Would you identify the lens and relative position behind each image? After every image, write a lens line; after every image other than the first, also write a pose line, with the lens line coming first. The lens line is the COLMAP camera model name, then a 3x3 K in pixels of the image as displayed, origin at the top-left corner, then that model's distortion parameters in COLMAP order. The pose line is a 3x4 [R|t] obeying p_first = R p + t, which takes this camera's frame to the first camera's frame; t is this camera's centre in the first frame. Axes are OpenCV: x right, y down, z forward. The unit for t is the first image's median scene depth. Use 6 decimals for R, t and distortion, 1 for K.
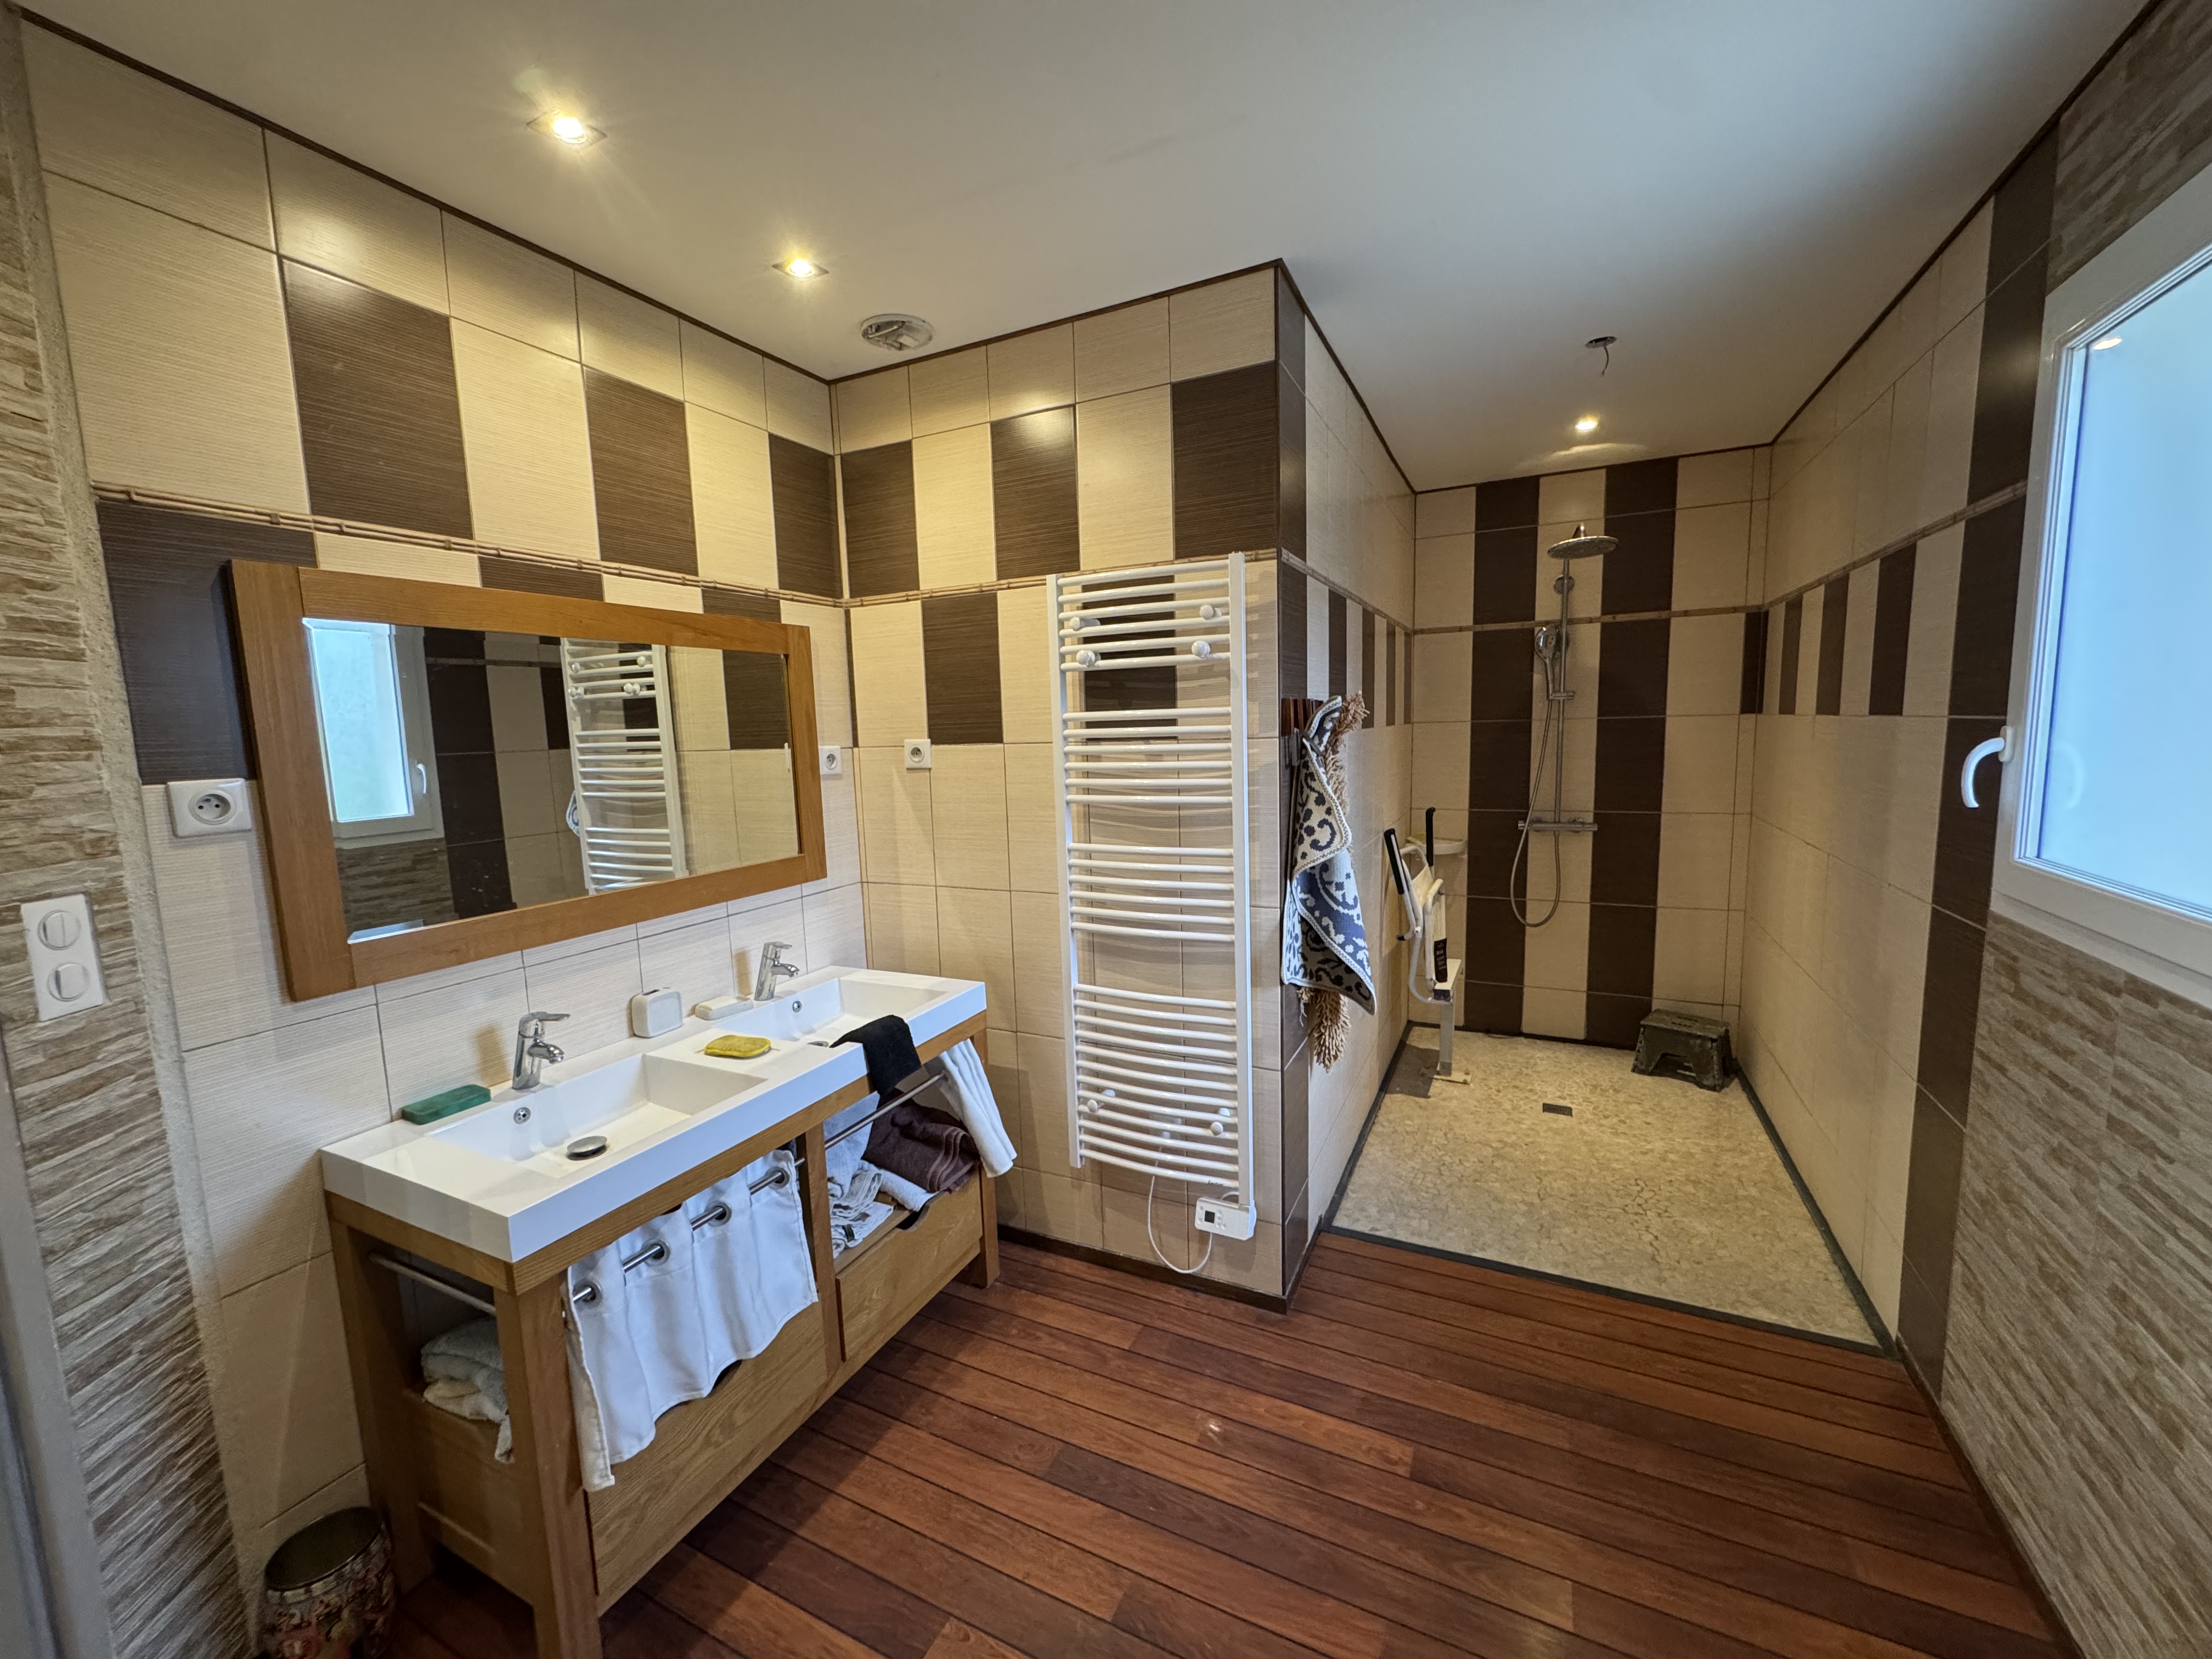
lens RADIAL K [[873.8, 0, 1109.6], [0, 873.8, 831.5], [0, 0, 1]] dist [0.000893, 0.000363]
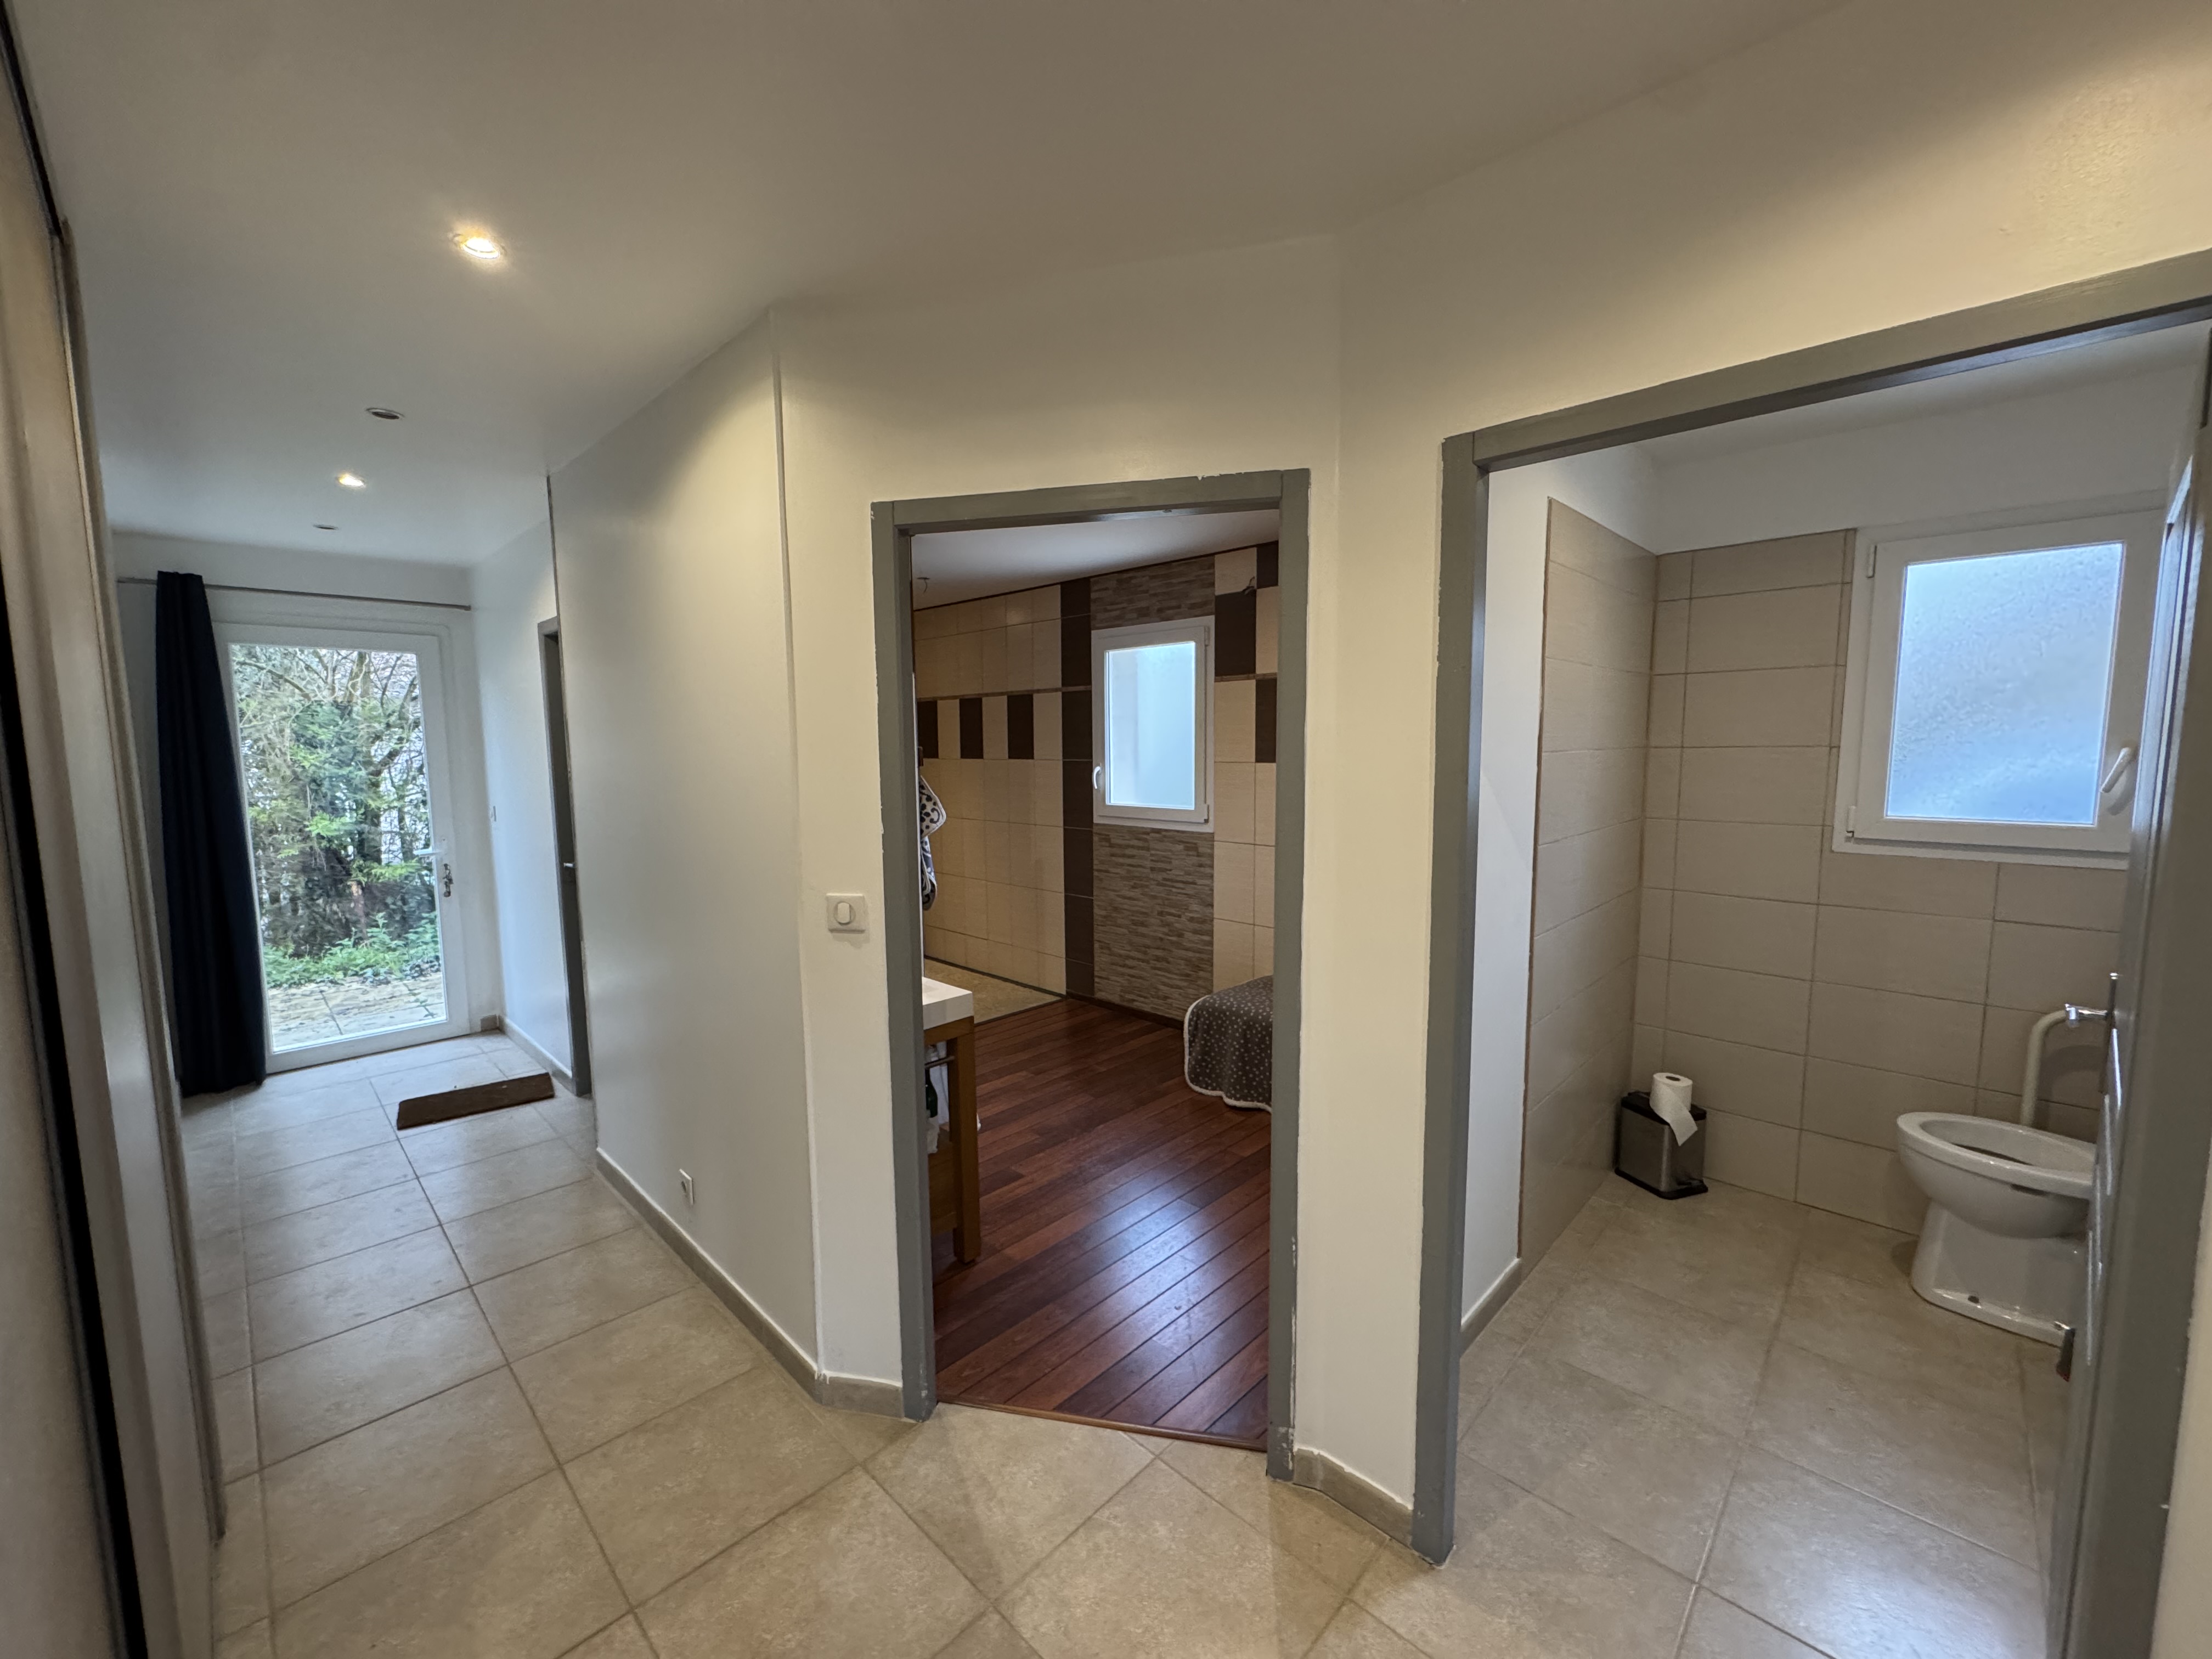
lens RADIAL K [[873.8, 0, 1106.4], [0, 873.8, 828.1], [0, 0, 1]] dist [0.000893, 0.000363]
pose [[0.314219, -0.069853, 0.946777, -1.848833], [0.114922, 0.992754, 0.035104, 0.008721], [-0.942369, 0.097775, 0.319969, -0.009035]]
